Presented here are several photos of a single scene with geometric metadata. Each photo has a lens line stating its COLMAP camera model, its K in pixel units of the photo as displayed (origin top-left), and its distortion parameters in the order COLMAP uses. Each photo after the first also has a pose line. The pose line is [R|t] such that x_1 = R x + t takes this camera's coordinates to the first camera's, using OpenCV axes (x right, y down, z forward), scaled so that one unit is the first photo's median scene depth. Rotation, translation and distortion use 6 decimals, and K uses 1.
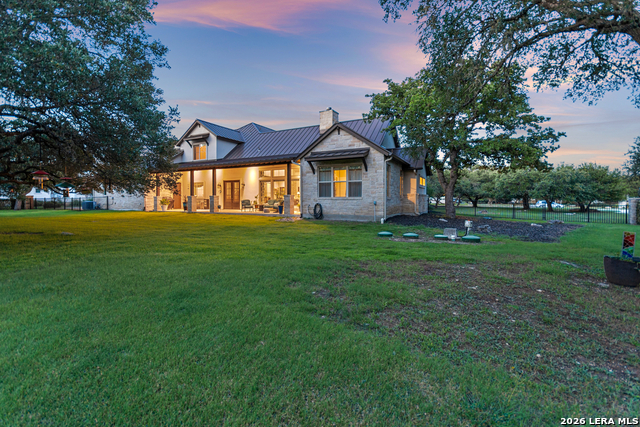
lens RADIAL K [[287.4, 0, 311.4], [0, 287.4, 199.6], [0, 0, 1]] dist [0.009392, -0.002174]
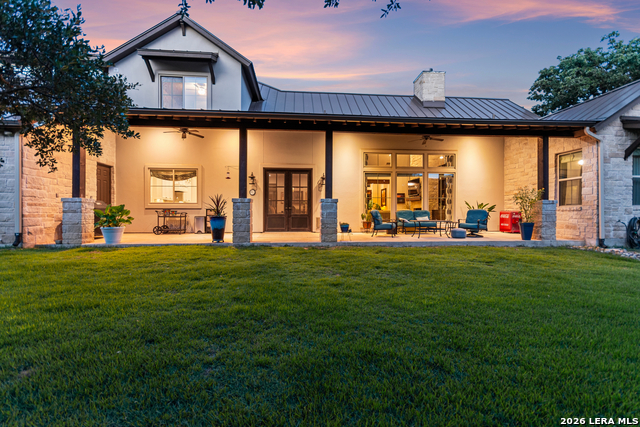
lens RADIAL K [[287.4, 0, 319.4], [0, 287.4, 212.6], [0, 0, 1]] dist [0.009392, -0.002174]
pose [[0.829942, 0.004280, 0.557834, -0.538106], [-0.001877, 0.999986, -0.004880, 0.006004], [-0.557847, 0.003003, 0.829938, 0.649489]]
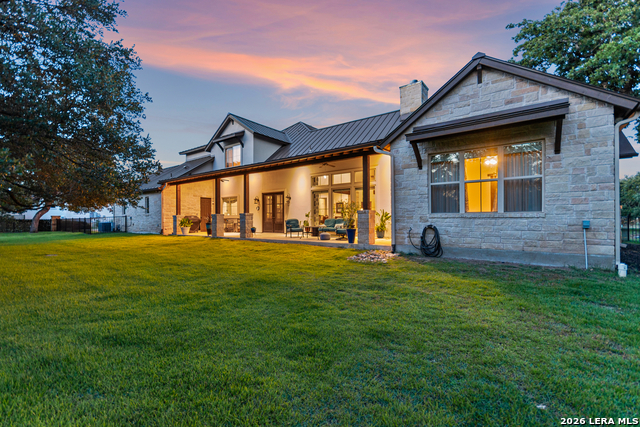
lens RADIAL K [[287.4, 0, 314.0], [0, 287.4, 211.7], [0, 0, 1]] dist [0.009392, -0.002174]
pose [[0.988776, -0.007165, -0.149231, -0.076497], [0.003021, 0.999604, -0.027980, 0.001867], [0.149373, 0.027215, 0.988406, 0.339392]]
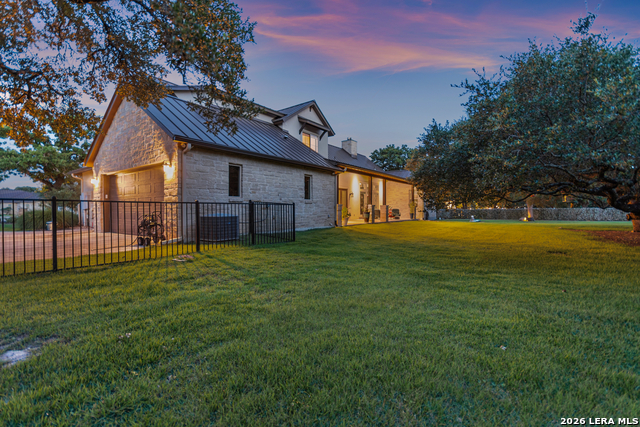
lens RADIAL K [[287.4, 0, 319.1], [0, 287.4, 212.4], [0, 0, 1]] dist [0.009392, -0.002174]
pose [[0.118826, -0.012055, 0.992842, -1.303470], [0.003200, 0.999926, 0.011758, -0.000957], [-0.992910, 0.001779, 0.118856, 1.055730]]
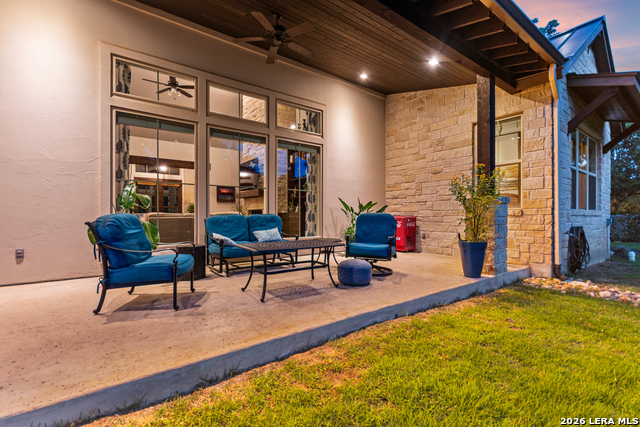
lens RADIAL K [[287.4, 0, 317.8], [0, 287.4, 219.4], [0, 0, 1]] dist [0.009392, -0.002174]
pose [[0.416448, -0.012658, 0.909071, -0.301975], [0.001307, 0.999910, 0.013324, -0.000150], [-0.909158, -0.004361, 0.416427, 0.832008]]
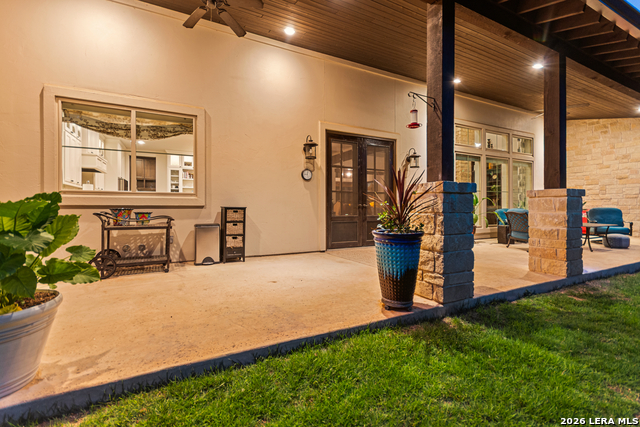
lens RADIAL K [[287.4, 0, 314.9], [0, 287.4, 209.8], [0, 0, 1]] dist [0.009392, -0.002174]
pose [[0.555607, 0.000857, 0.831445, -0.566634], [0.004090, 0.999985, -0.003764, 0.000750], [-0.831435, 0.005492, 0.555595, 0.978753]]
